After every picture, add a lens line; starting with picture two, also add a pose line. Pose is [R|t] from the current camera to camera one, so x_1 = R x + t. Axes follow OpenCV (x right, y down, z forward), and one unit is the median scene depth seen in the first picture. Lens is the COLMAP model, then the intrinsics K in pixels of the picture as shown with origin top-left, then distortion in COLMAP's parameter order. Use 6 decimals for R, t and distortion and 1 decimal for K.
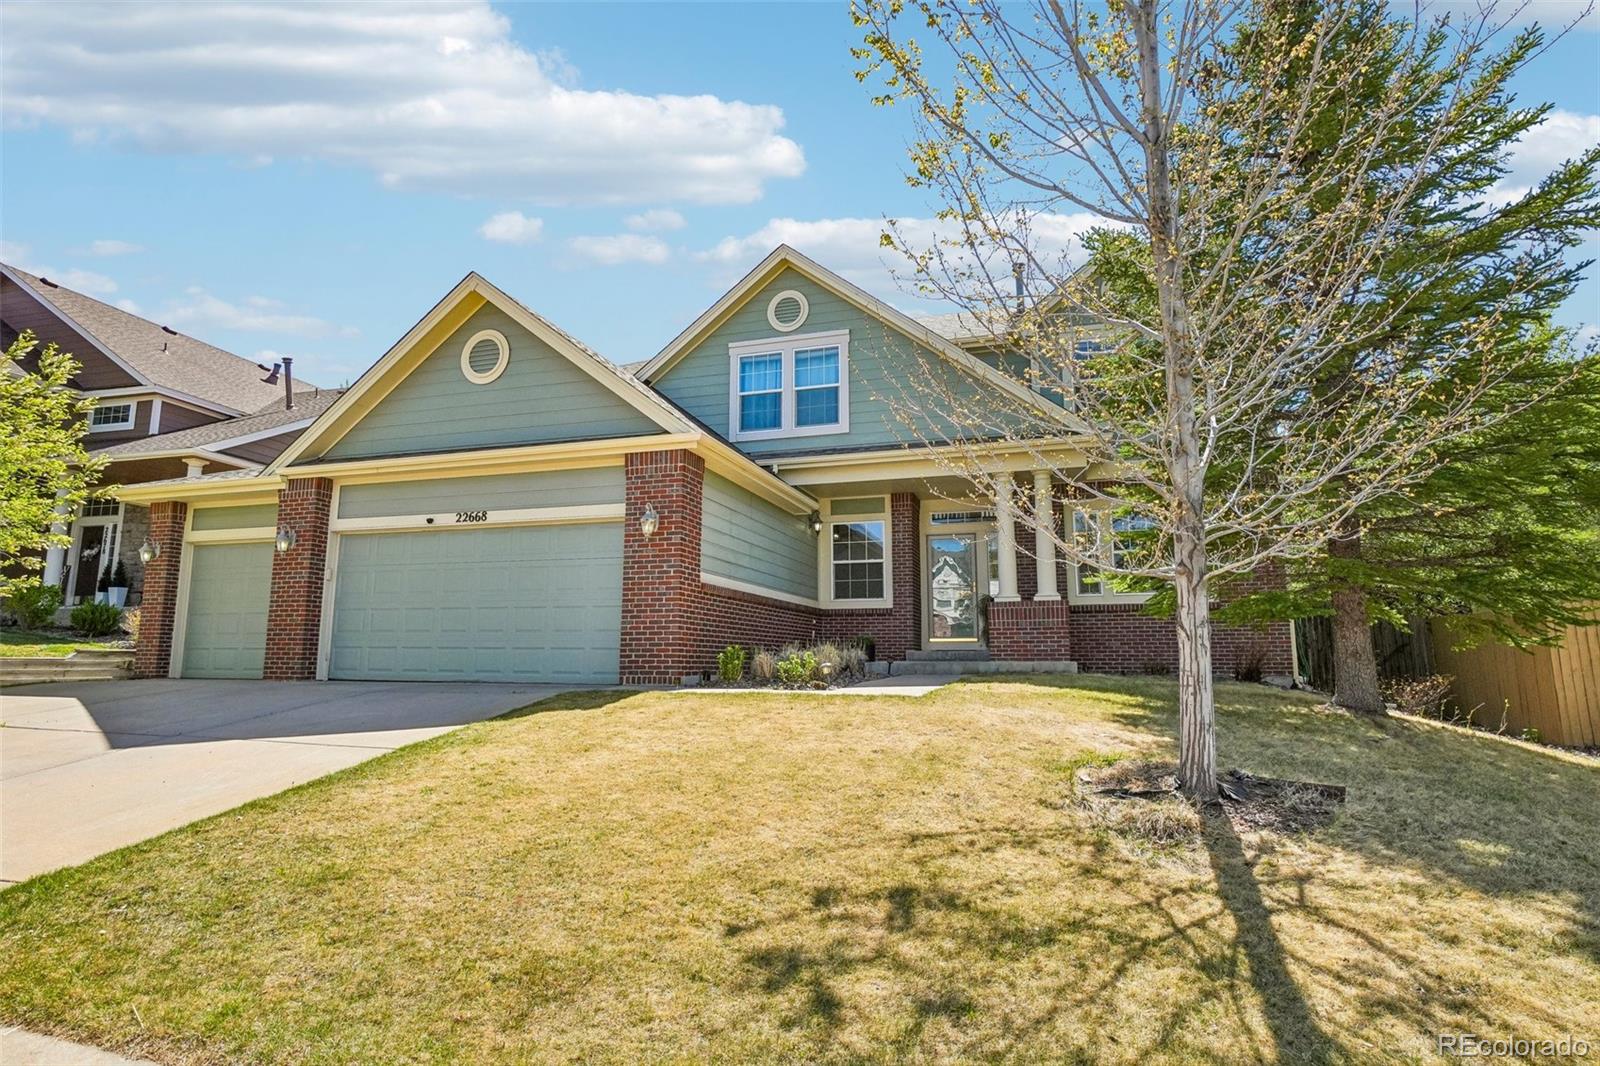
lens RADIAL K [[895.8, 0, 800.0], [0, 895.8, 533.0], [0, 0, 1]] dist [-0.002876, 0.000169]
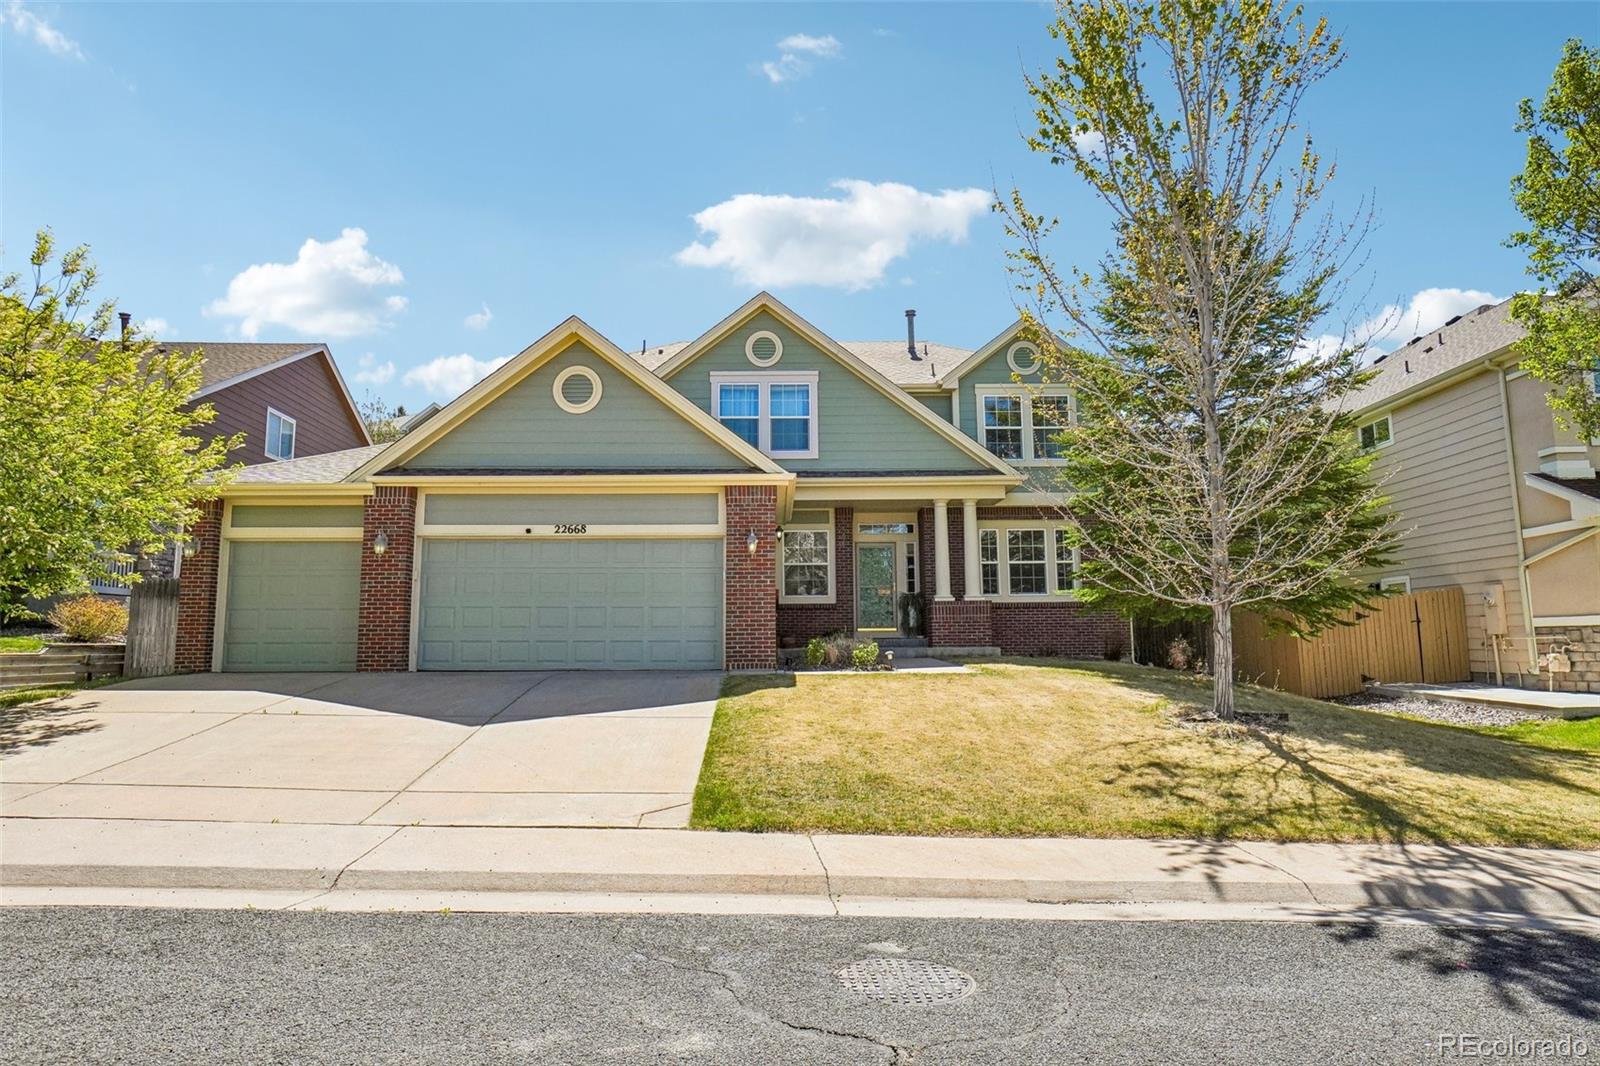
lens RADIAL K [[986.1, 0, 800.0], [0, 986.1, 533.0], [0, 0, 1]] dist [0.000791, -0.000034]
pose [[0.943152, 0.028576, 0.331131, -0.434122], [-0.039391, 0.998886, 0.025994, -0.049415], [-0.330019, -0.037559, 0.943227, -0.262203]]
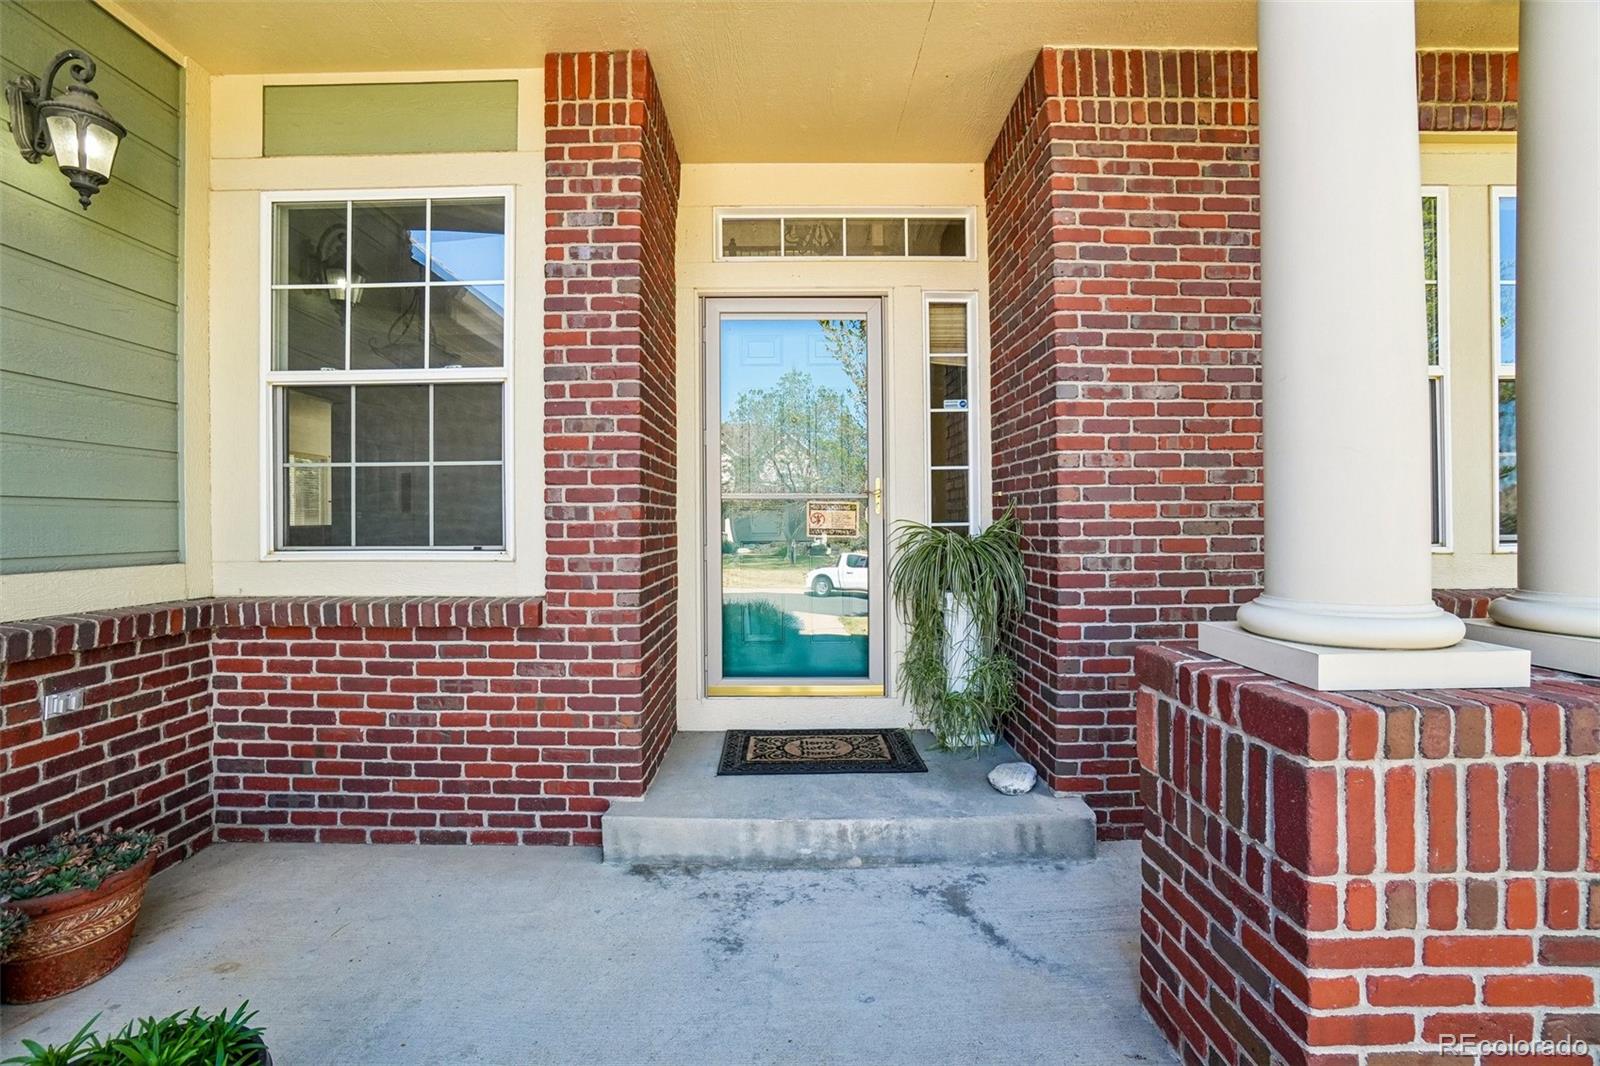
lens RADIAL K [[709.0, 0, 785.9], [0, 709.0, 528.2], [0, 0, 1]] dist [-0.065615, 0.024737]
pose [[0.952215, -0.009529, 0.305278, 0.121096], [-0.035191, 0.989434, 0.140651, 0.046988], [-0.303393, -0.144673, 0.941819, 0.934008]]
